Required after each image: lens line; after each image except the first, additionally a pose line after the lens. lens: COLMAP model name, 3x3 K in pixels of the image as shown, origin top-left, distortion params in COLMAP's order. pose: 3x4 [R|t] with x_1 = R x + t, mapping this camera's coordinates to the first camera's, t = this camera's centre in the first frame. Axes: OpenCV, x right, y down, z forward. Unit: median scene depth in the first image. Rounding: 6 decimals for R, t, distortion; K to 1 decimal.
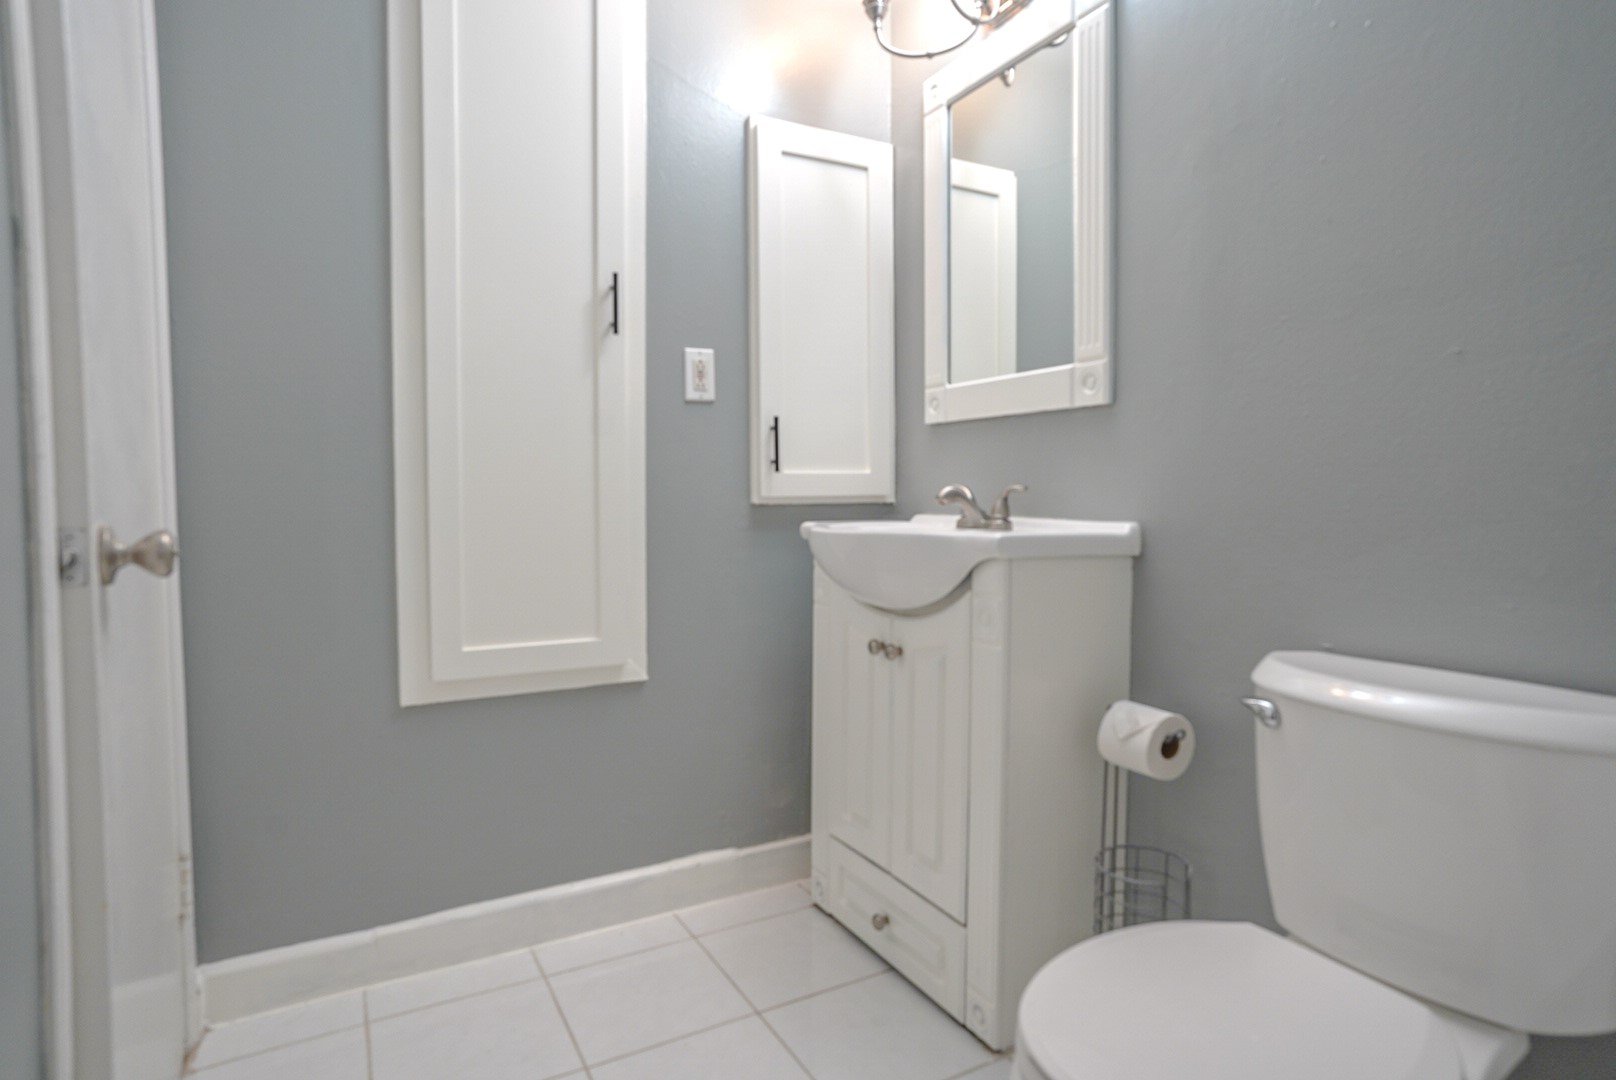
lens RADIAL K [[880.2, 0, 810.5], [0, 880.2, 533.6], [0, 0, 1]] dist [-0.048066, 0.027325]
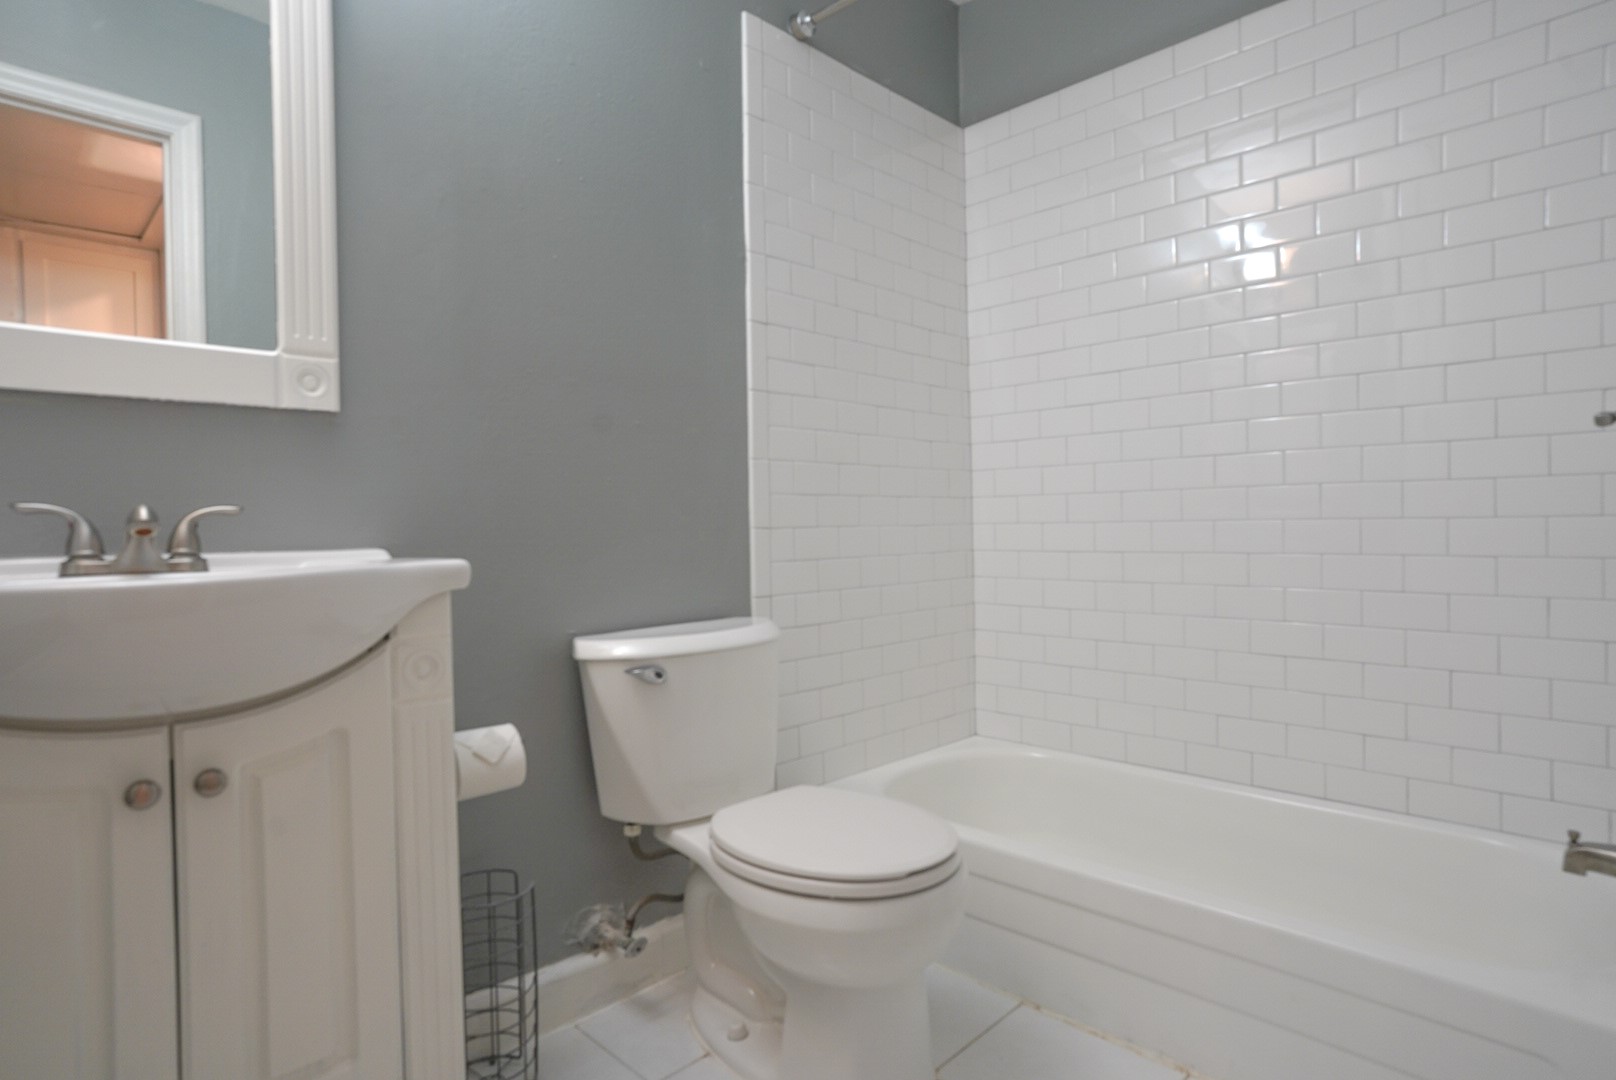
lens RADIAL K [[880.2, 0, 810.9], [0, 880.2, 544.6], [0, 0, 1]] dist [-0.048066, 0.027325]
pose [[-0.266536, -0.017080, 0.963674, -0.553329], [0.057731, 0.997765, 0.033651, -0.020158], [-0.962095, 0.064603, -0.264954, 0.734172]]
